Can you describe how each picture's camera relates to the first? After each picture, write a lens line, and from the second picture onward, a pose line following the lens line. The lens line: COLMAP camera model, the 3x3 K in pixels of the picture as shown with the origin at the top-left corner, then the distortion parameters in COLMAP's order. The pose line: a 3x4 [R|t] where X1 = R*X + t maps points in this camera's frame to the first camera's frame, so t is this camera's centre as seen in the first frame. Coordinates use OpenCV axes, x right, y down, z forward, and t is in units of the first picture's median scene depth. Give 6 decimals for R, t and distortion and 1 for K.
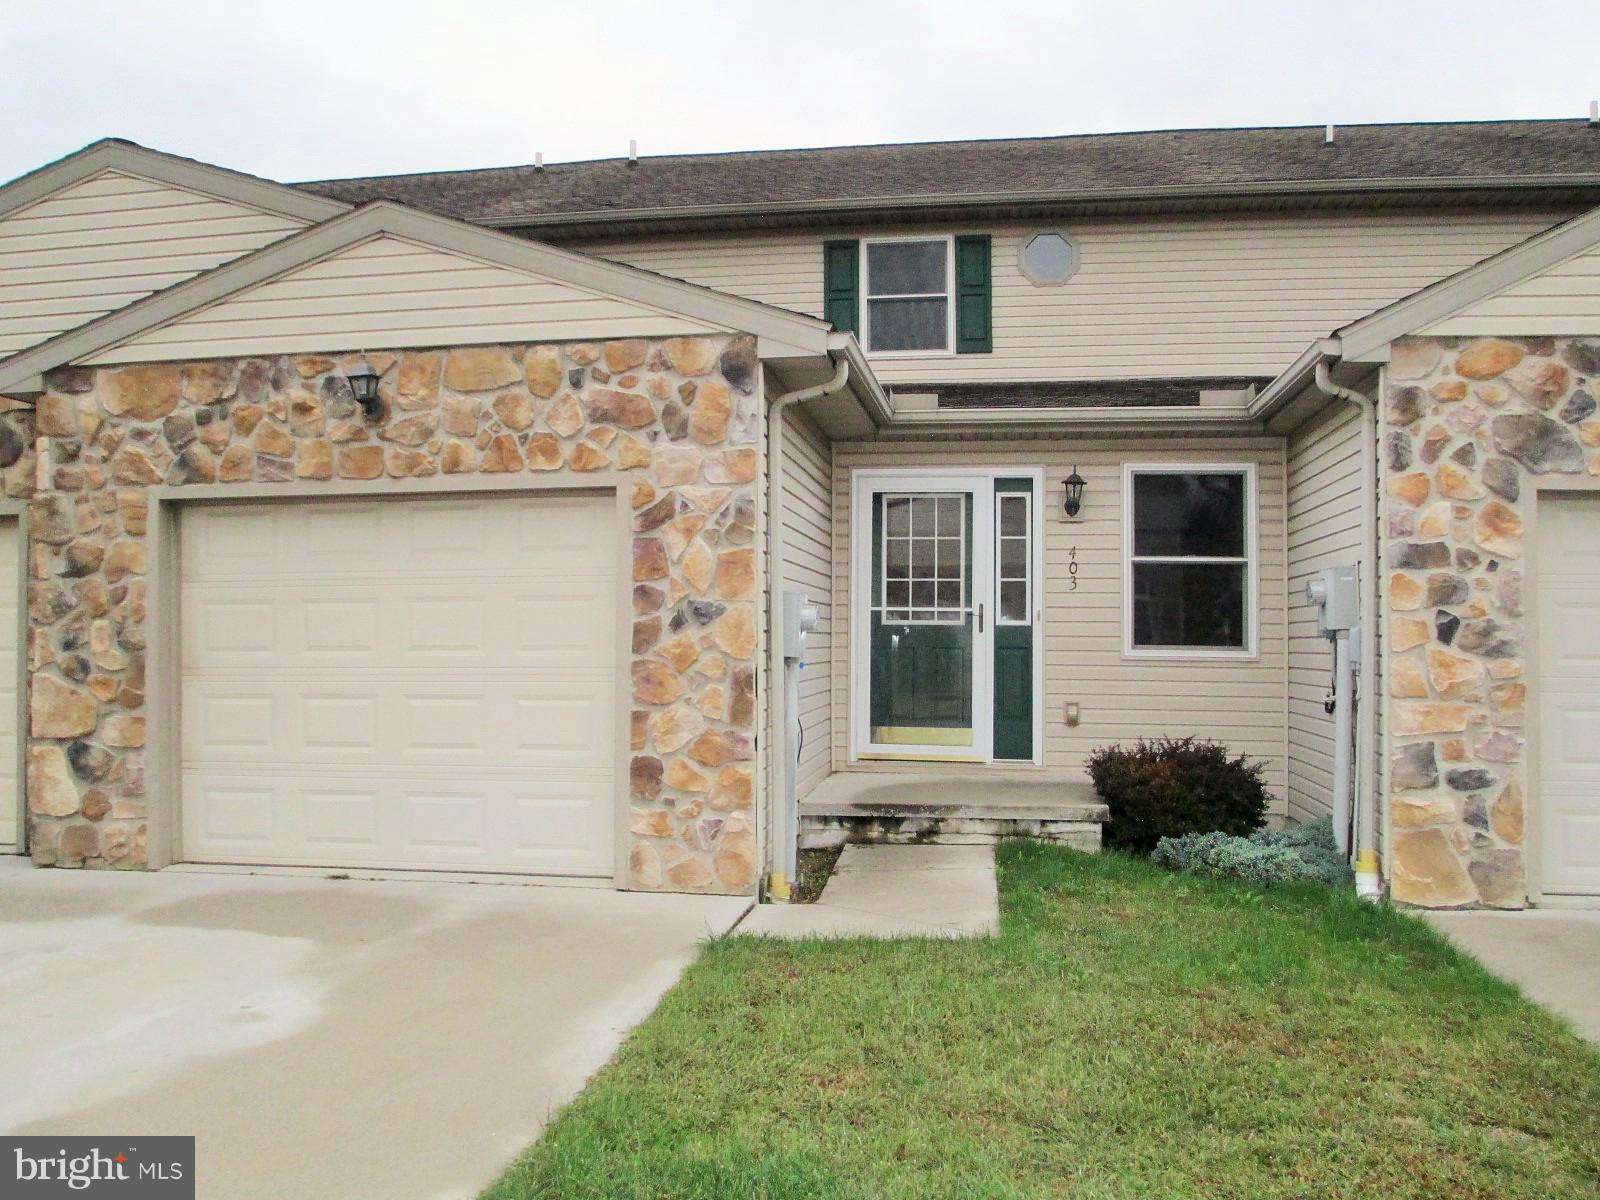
lens RADIAL K [[1390.0, 0, 792.0], [0, 1390.0, 642.9], [0, 0, 1]] dist [-0.029011, 0.088704]
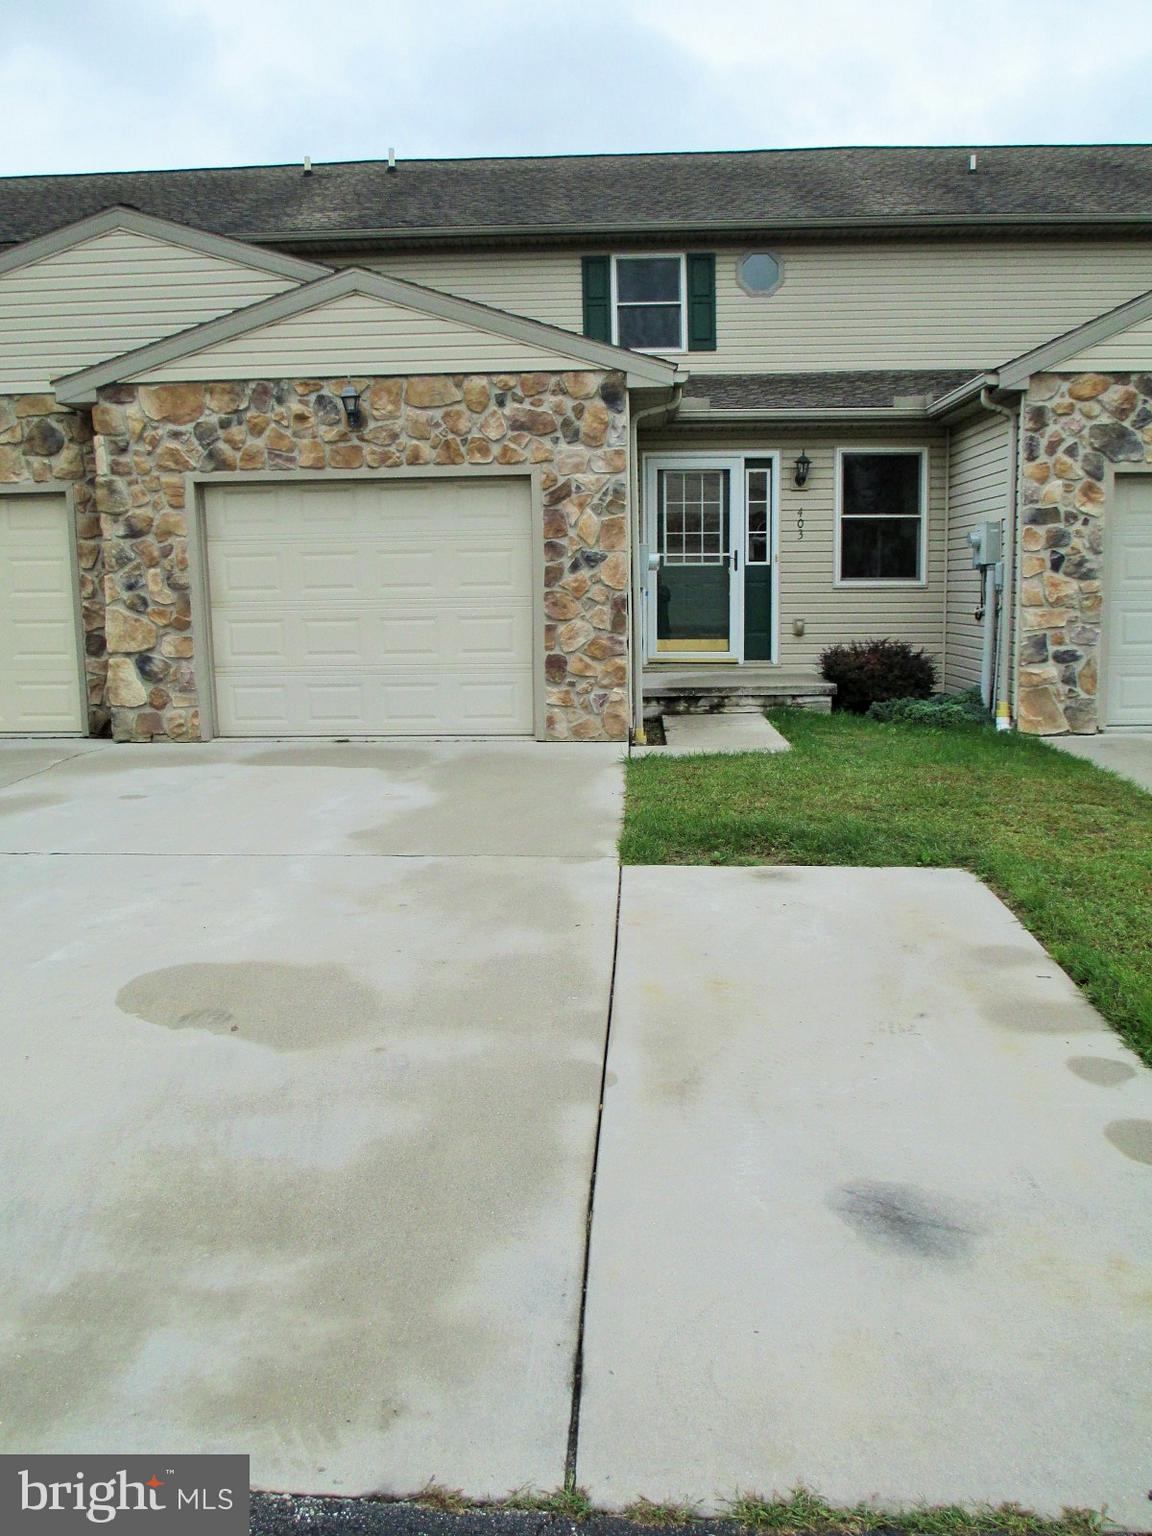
lens RADIAL K [[1300.8, 0, 598.8], [0, 1300.8, 761.1], [0, 0, 1]] dist [0.047499, 0.015800]
pose [[0.992190, -0.031551, 0.120682, -0.228985], [0.015230, 0.990886, 0.133840, 0.006588], [-0.123805, -0.130956, 0.983627, -0.427546]]
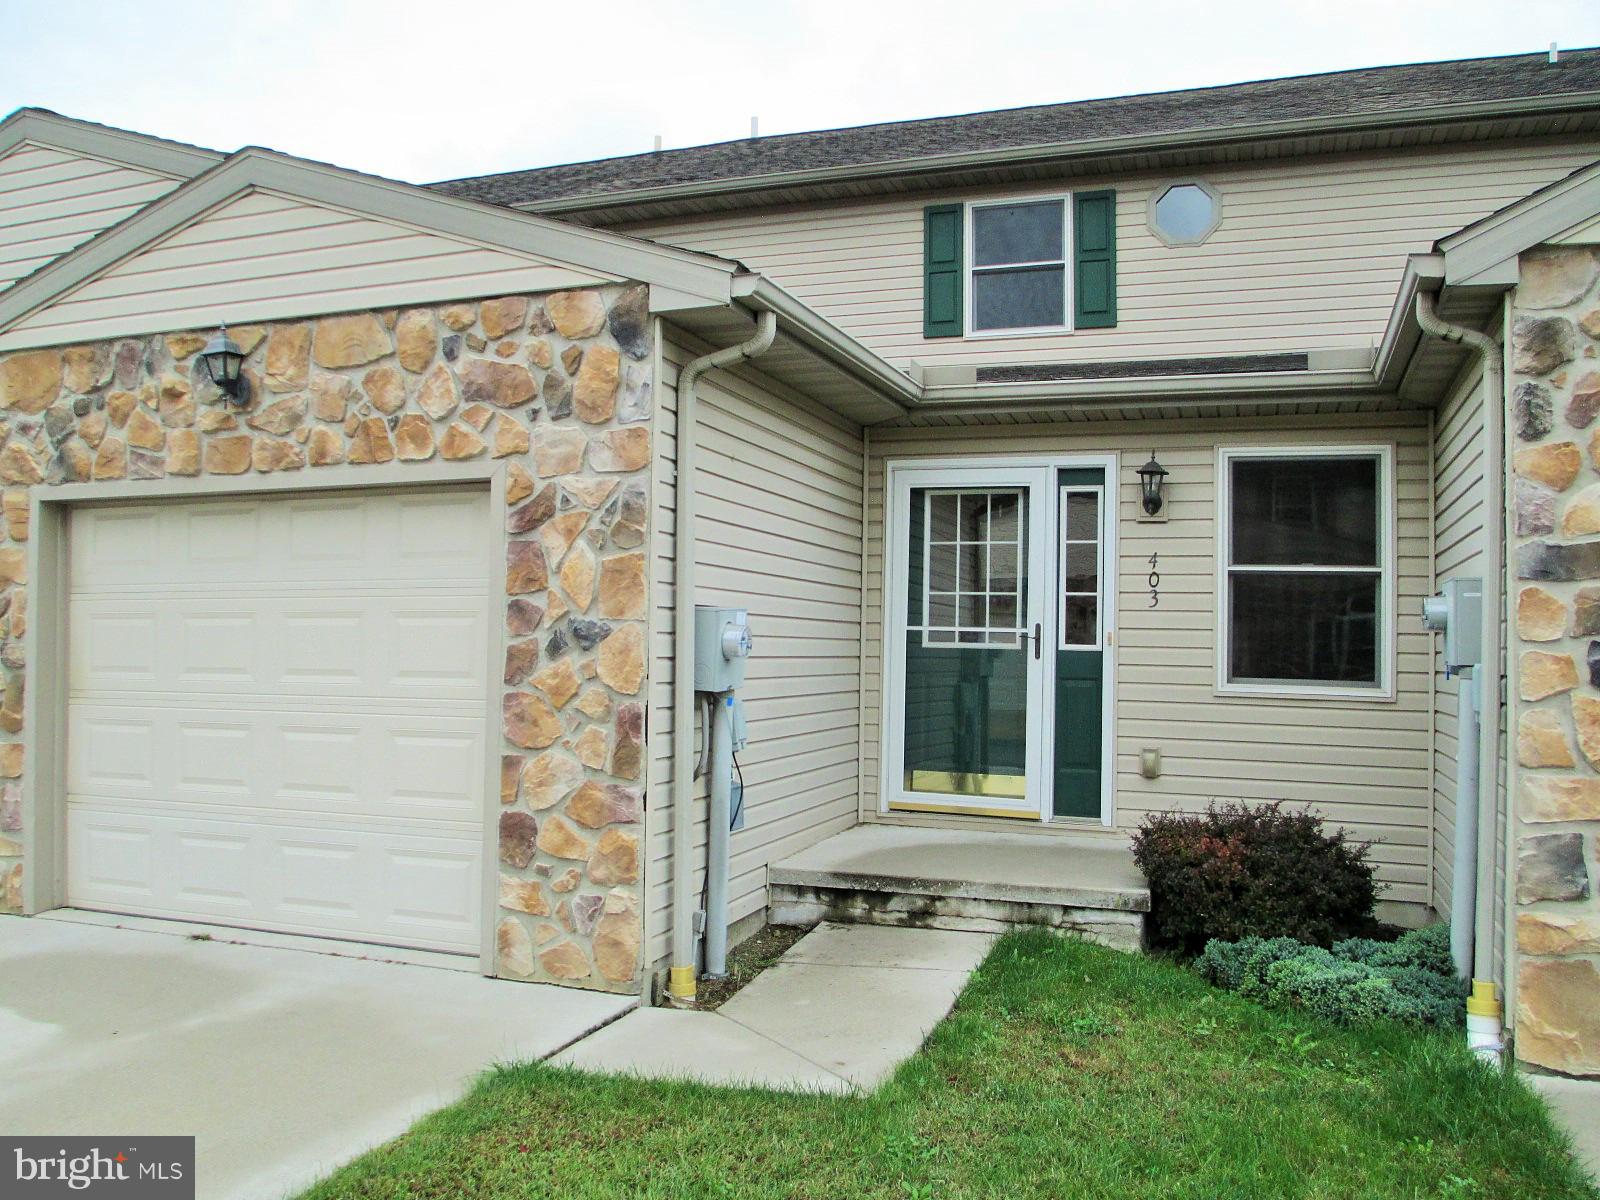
lens RADIAL K [[1401.3, 0, 754.4], [0, 1401.3, 637.4], [0, 0, 1]] dist [-0.060397, 0.114517]
pose [[0.980083, 0.010120, -0.198332, 0.183947], [-0.012573, 0.999859, -0.011113, -0.012061], [0.198191, 0.013385, 0.980072, 0.226881]]
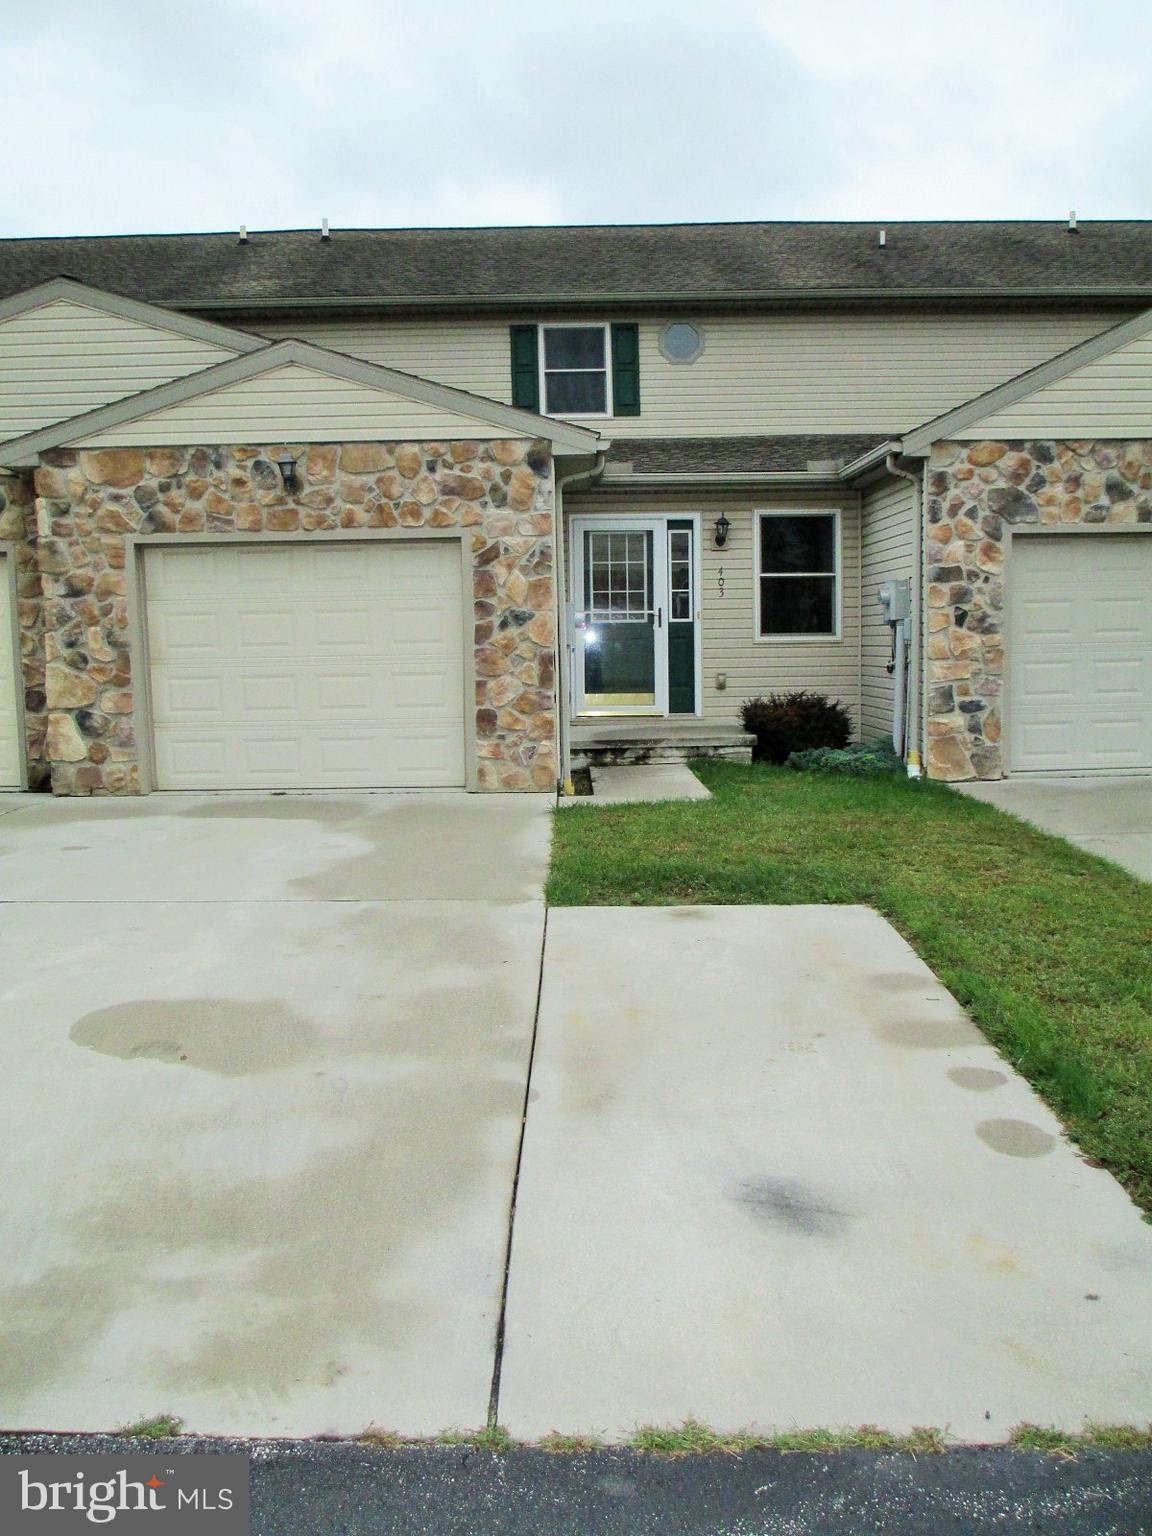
lens RADIAL K [[1300.8, 0, 576.0], [0, 1300.8, 768.0], [0, 0, 1]] dist [0.135882, -0.216409]
pose [[0.987503, -0.034810, 0.153706, -0.230411], [0.019784, 0.994968, 0.098225, 0.004966], [-0.156352, -0.093956, 0.983222, -0.492709]]
